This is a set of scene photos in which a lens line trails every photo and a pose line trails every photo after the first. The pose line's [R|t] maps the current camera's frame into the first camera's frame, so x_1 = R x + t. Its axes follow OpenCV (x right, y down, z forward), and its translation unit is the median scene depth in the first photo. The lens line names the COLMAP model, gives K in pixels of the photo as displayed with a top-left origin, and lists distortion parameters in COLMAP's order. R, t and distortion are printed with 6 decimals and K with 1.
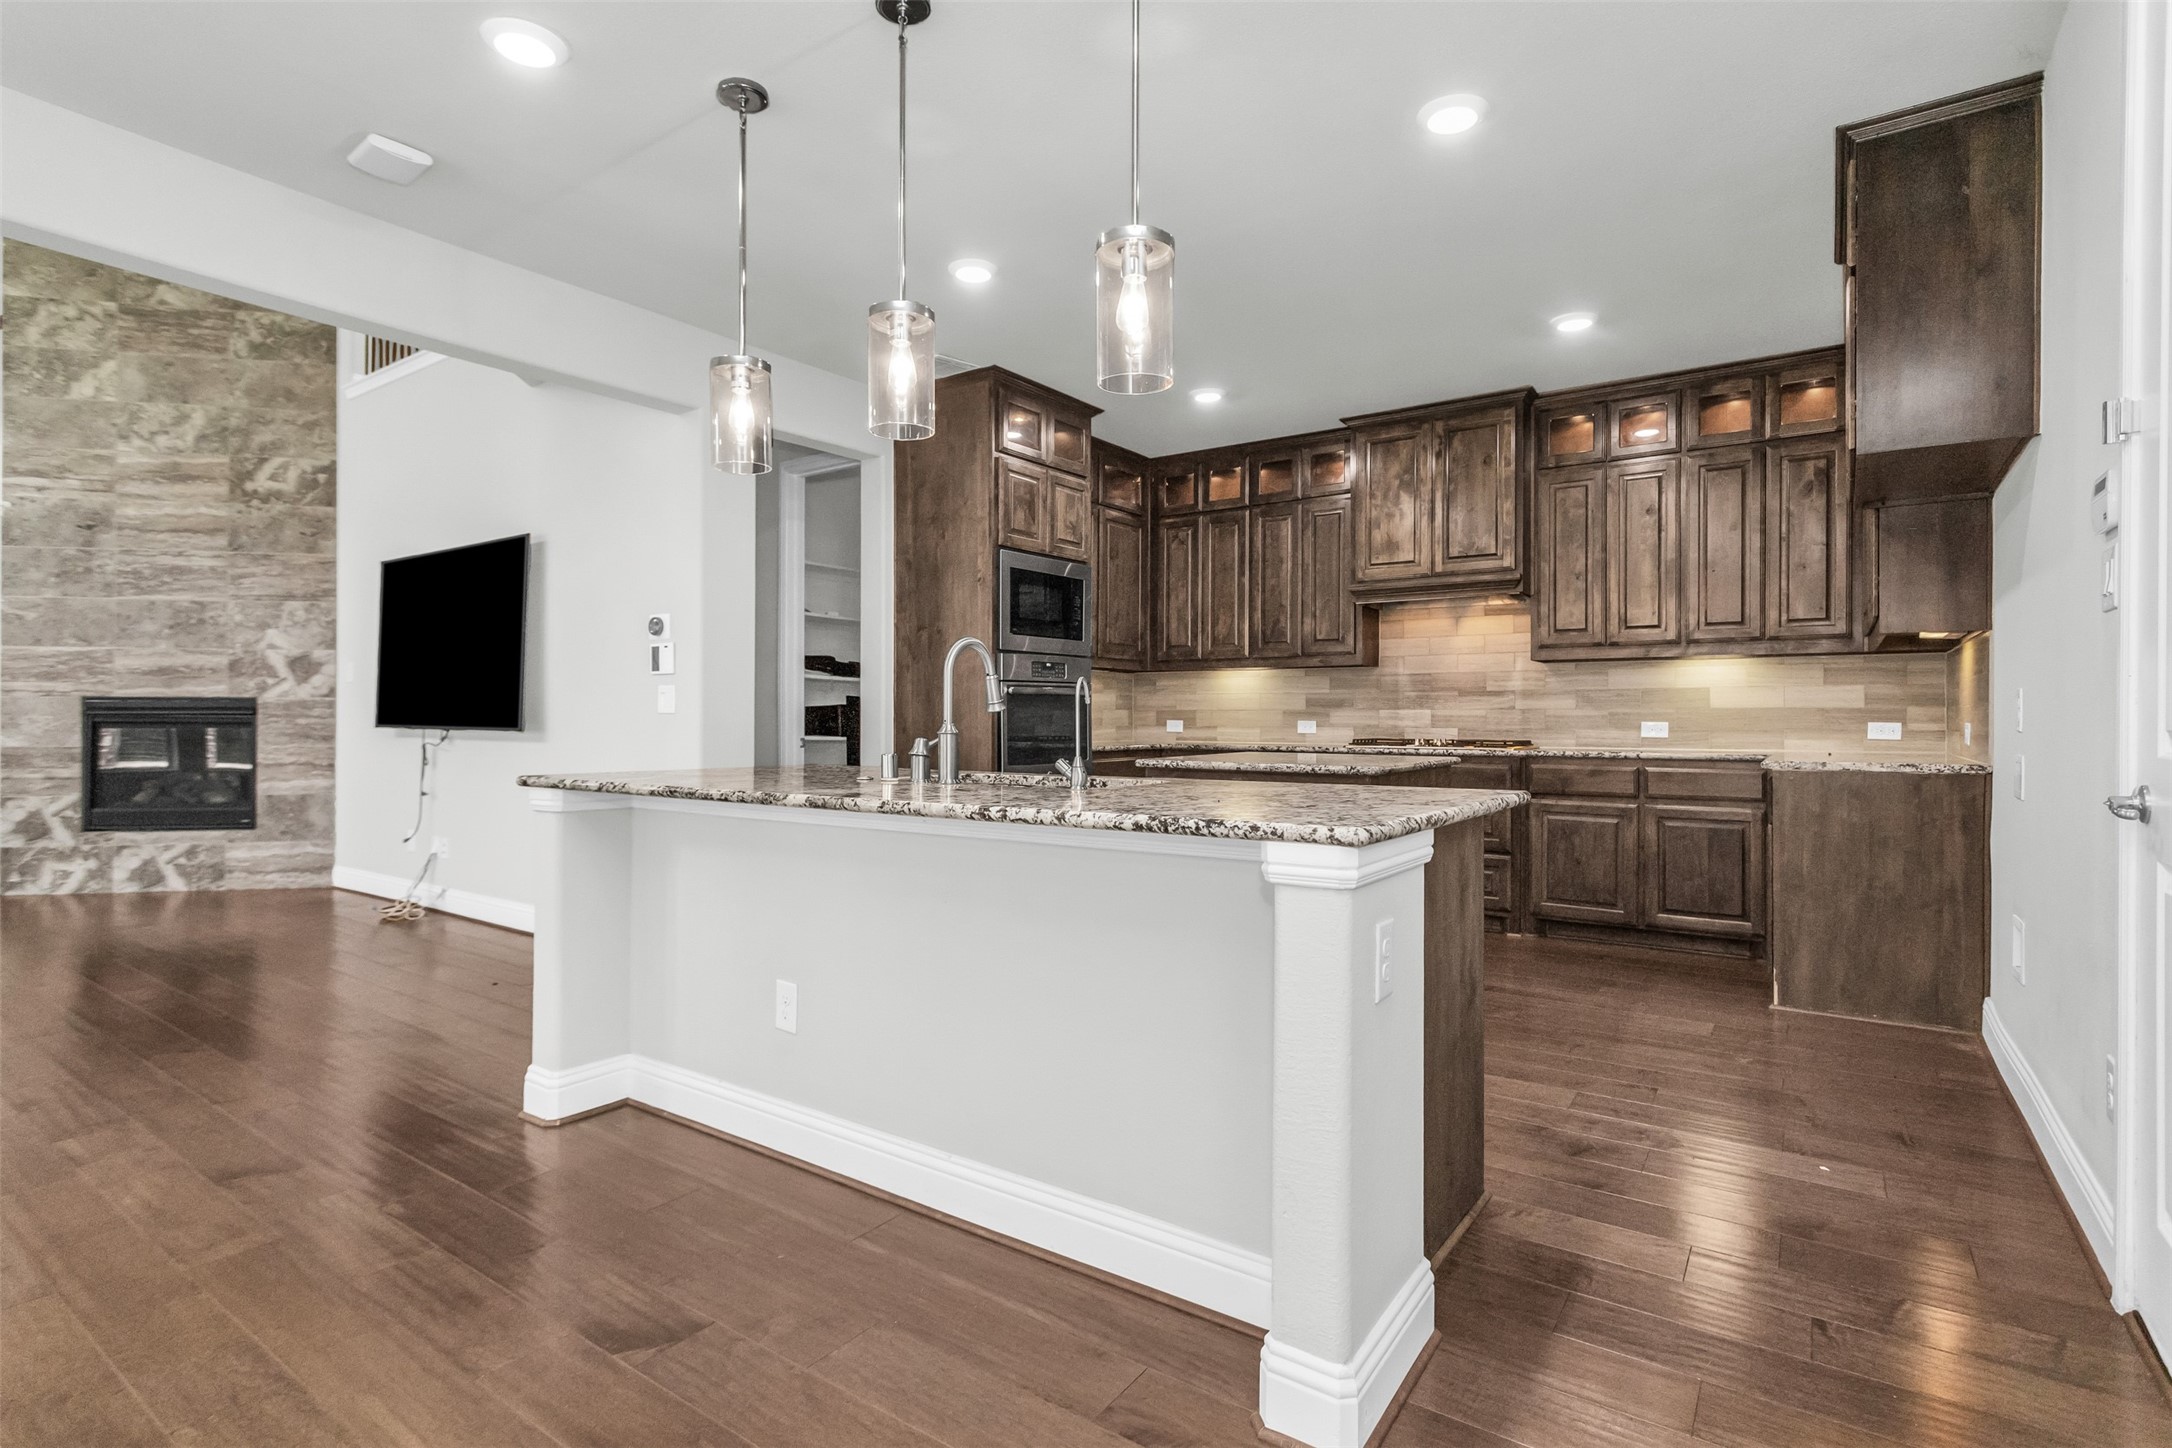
lens RADIAL K [[1048.5, 0, 1076.3], [0, 1048.5, 719.4], [0, 0, 1]] dist [0.000999, 0.001287]
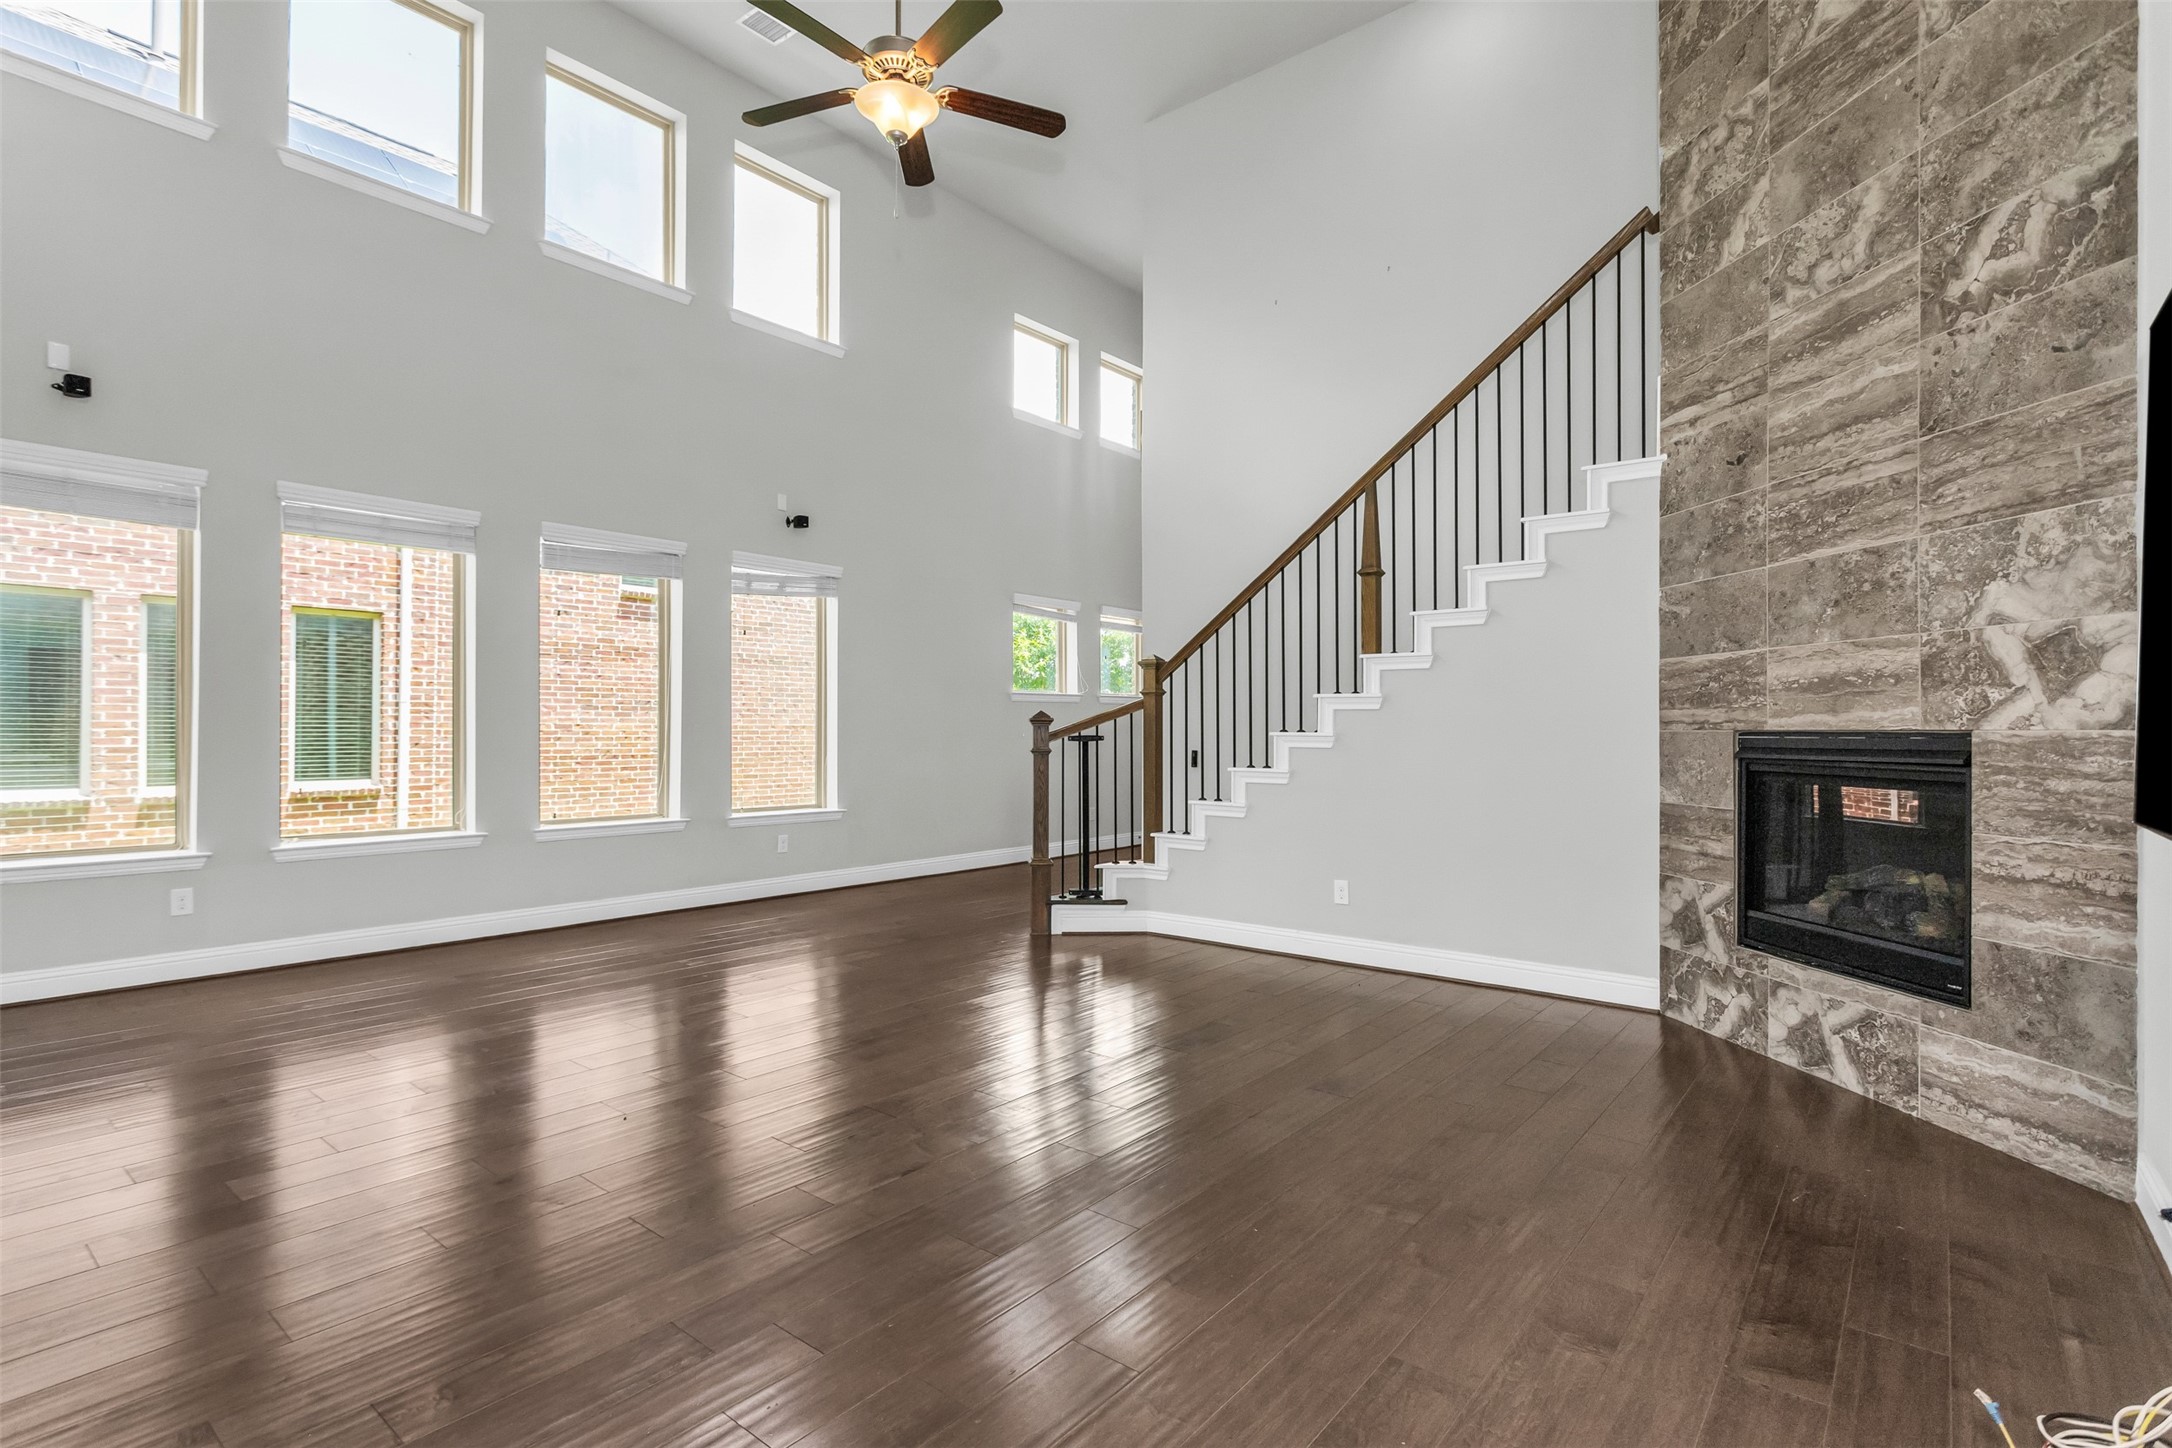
lens RADIAL K [[1048.5, 0, 1076.3], [0, 1048.5, 719.4], [0, 0, 1]] dist [0.000999, 0.001287]
pose [[-0.069649, -0.012253, -0.997496, -0.286944], [-0.002507, 0.999924, -0.012107, -0.019499], [0.997568, 0.001658, -0.069675, 0.642441]]
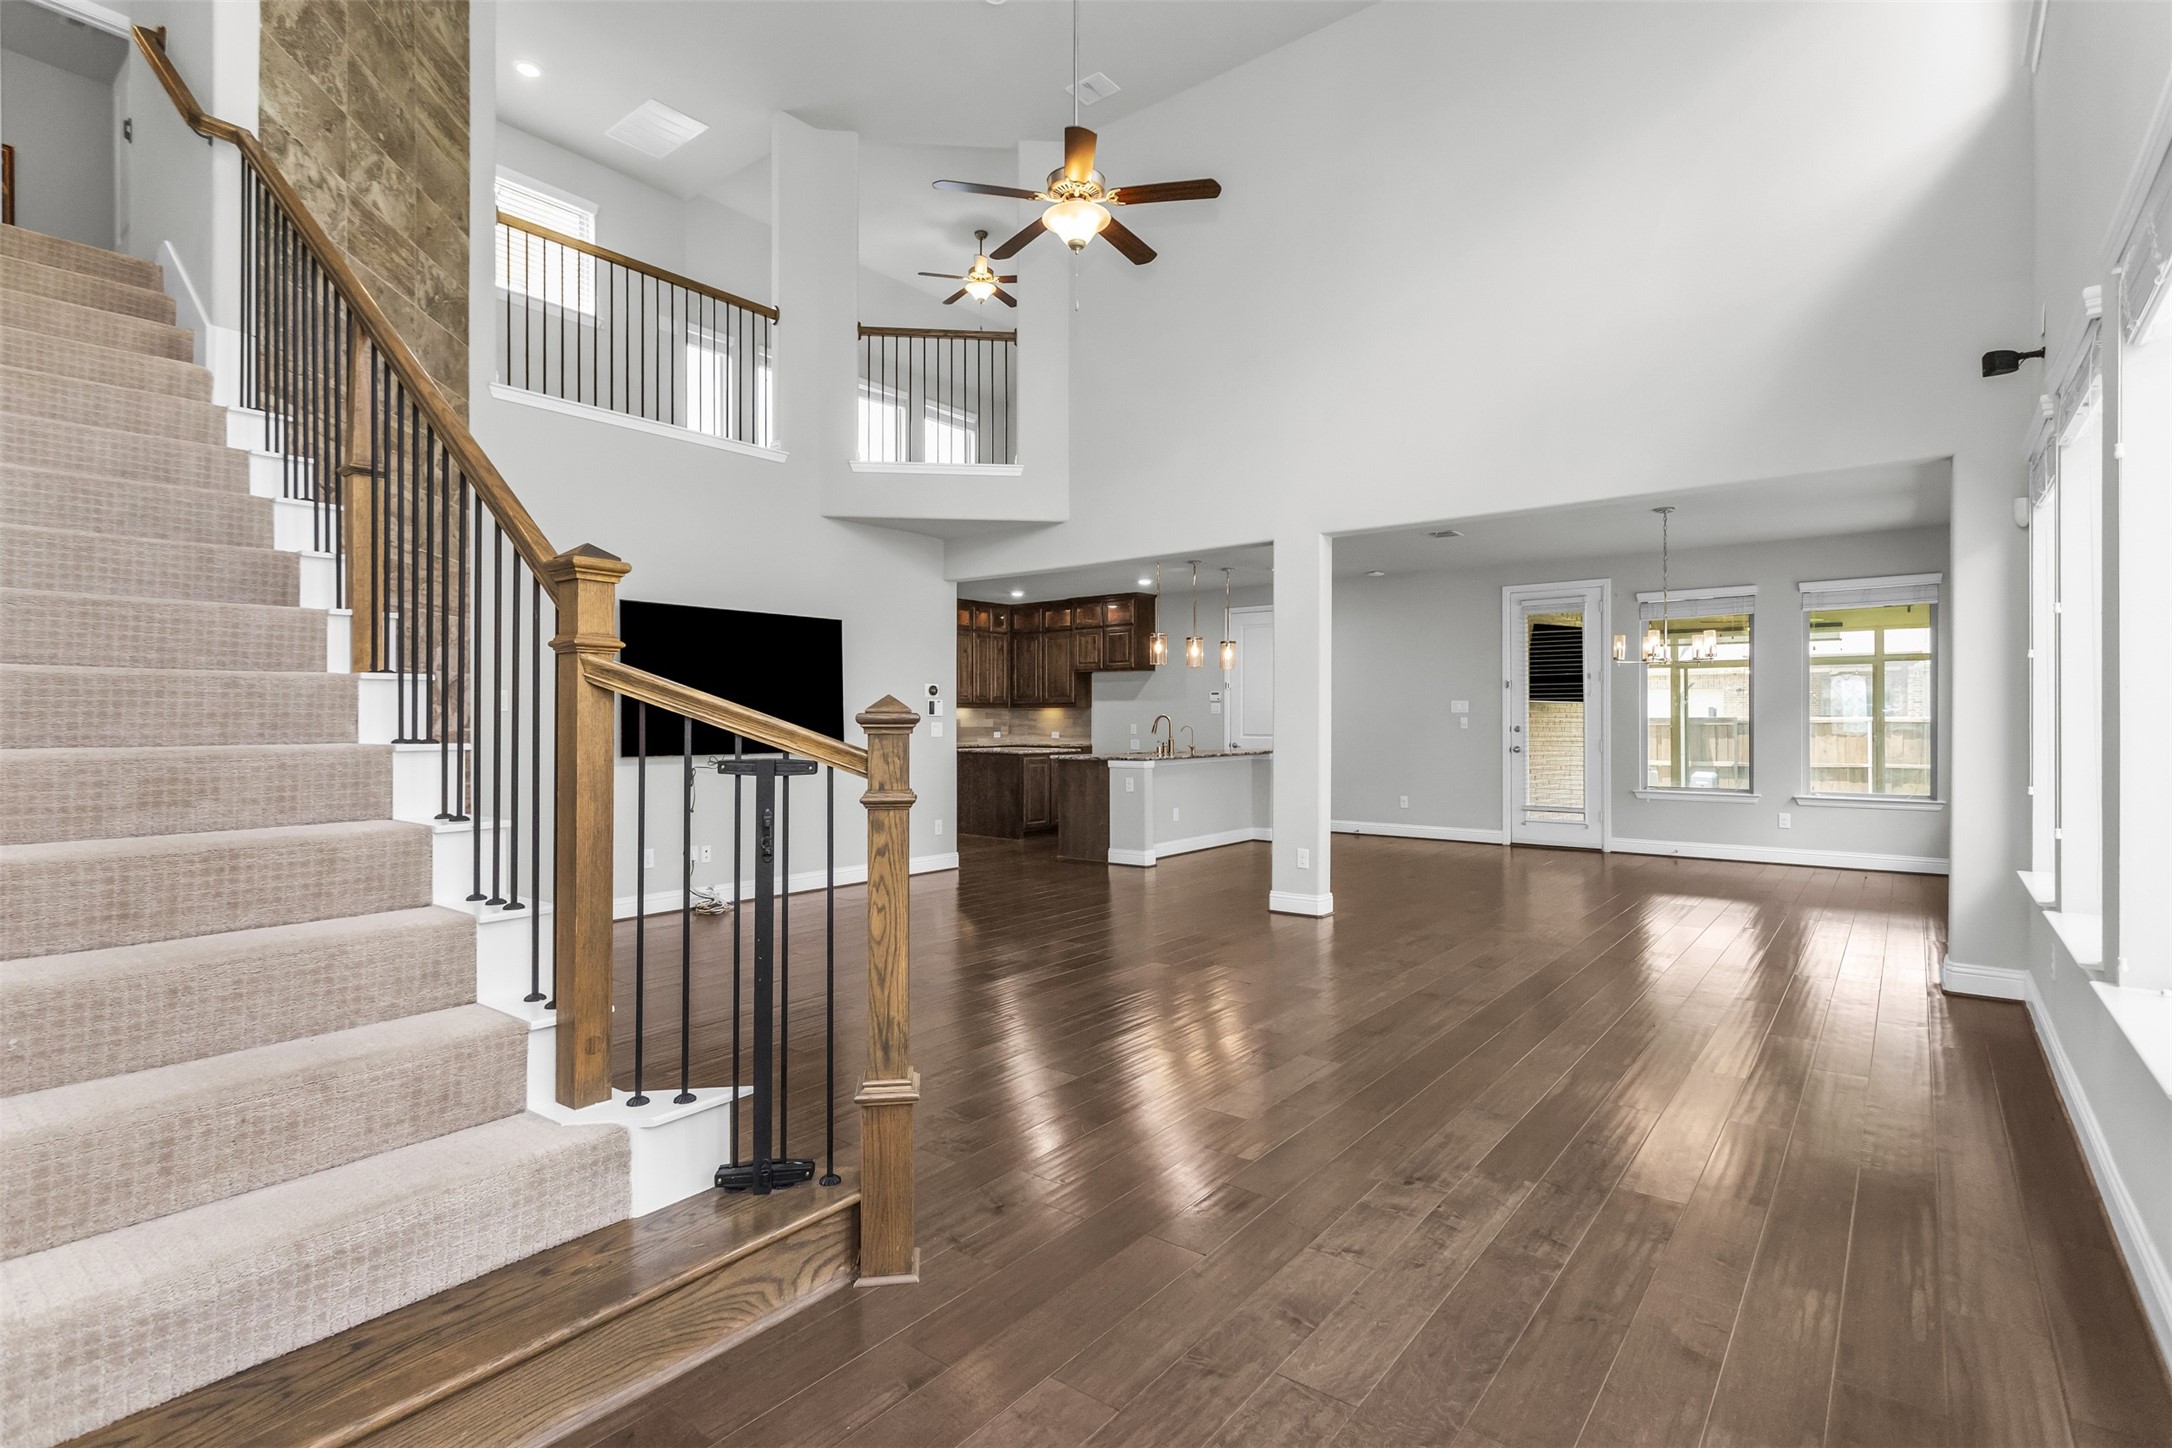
lens RADIAL K [[1048.5, 0, 1076.3], [0, 1048.5, 719.4], [0, 0, 1]] dist [0.000999, 0.001287]
pose [[0.055749, -0.003568, 0.998438, -1.593644], [0.003650, 0.999988, 0.003370, -0.030400], [-0.998438, 0.003456, 0.055761, 0.460249]]
